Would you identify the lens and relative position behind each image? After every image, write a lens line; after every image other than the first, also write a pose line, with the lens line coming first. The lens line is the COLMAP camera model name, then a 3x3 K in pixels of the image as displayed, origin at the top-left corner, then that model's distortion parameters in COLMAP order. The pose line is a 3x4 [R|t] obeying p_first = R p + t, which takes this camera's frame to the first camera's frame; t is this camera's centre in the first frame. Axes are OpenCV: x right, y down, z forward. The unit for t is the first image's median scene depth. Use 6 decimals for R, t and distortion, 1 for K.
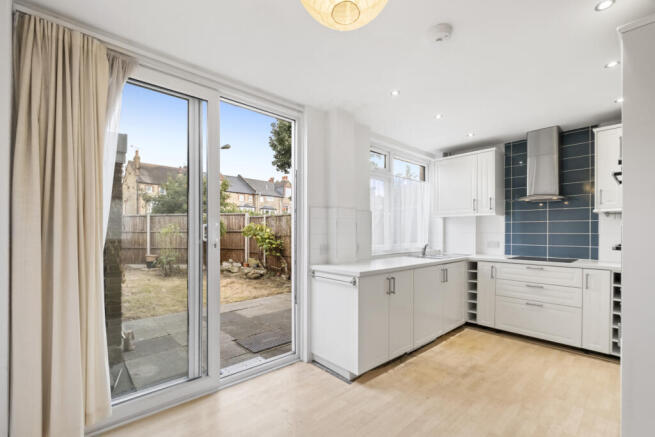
lens RADIAL K [[290.4, 0, 328.2], [0, 290.4, 232.4], [0, 0, 1]] dist [-0.000053, 0.000099]
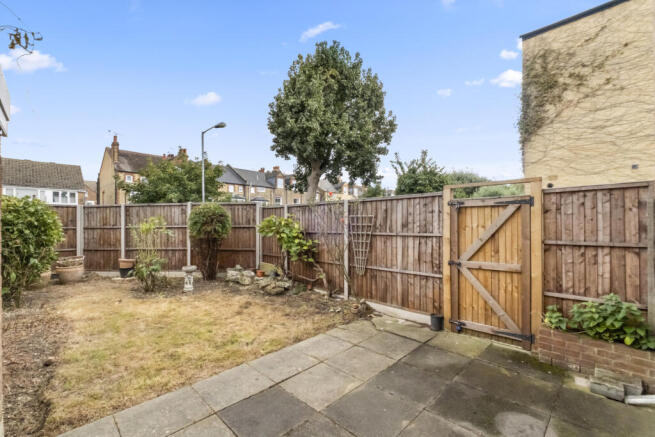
lens RADIAL K [[286.4, 0, 327.5], [0, 286.4, 222.5], [0, 0, 1]] dist [-0.001238, -0.000233]
pose [[0.998796, -0.004552, 0.048841, -0.313108], [0.004845, 0.999971, -0.005884, -0.019859], [-0.048813, 0.006114, 0.998789, 0.577772]]
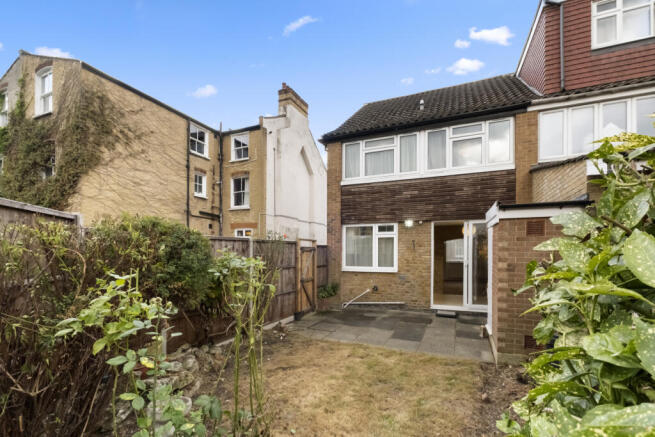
lens RADIAL K [[289.8, 0, 329.8], [0, 289.8, 249.1], [0, 0, 1]] dist [-0.001355, -0.000442]
pose [[-0.417593, 0.002014, 0.908632, -1.487700], [0.001367, 0.999998, -0.001588, -0.079199], [-0.908633, 0.000579, -0.417594, 2.013465]]
